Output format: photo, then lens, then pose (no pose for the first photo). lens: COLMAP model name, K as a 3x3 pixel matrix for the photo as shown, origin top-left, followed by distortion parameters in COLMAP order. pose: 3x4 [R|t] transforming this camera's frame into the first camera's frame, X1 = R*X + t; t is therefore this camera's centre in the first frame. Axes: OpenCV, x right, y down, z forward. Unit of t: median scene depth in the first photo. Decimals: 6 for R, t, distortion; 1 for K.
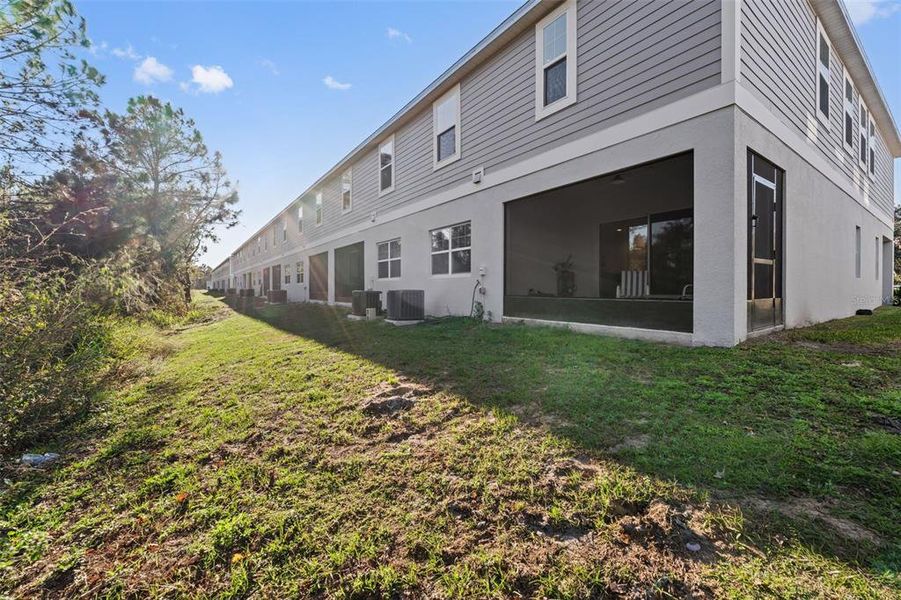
lens RADIAL K [[364.0, 0, 452.0], [0, 364.0, 295.4], [0, 0, 1]] dist [-0.000812, 0.000008]
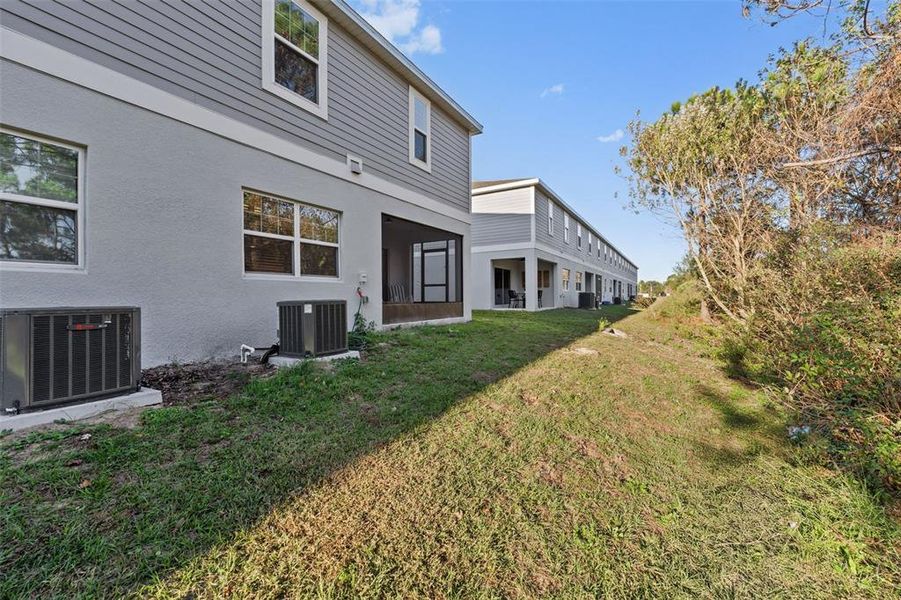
lens RADIAL K [[364.0, 0, 452.0], [0, 364.0, 295.4], [0, 0, 1]] dist [-0.000812, 0.000008]
pose [[-0.393363, 0.002382, 0.919380, -0.832842], [0.016168, 0.999860, 0.004327, -0.024066], [-0.919241, 0.016567, -0.393347, 1.174099]]
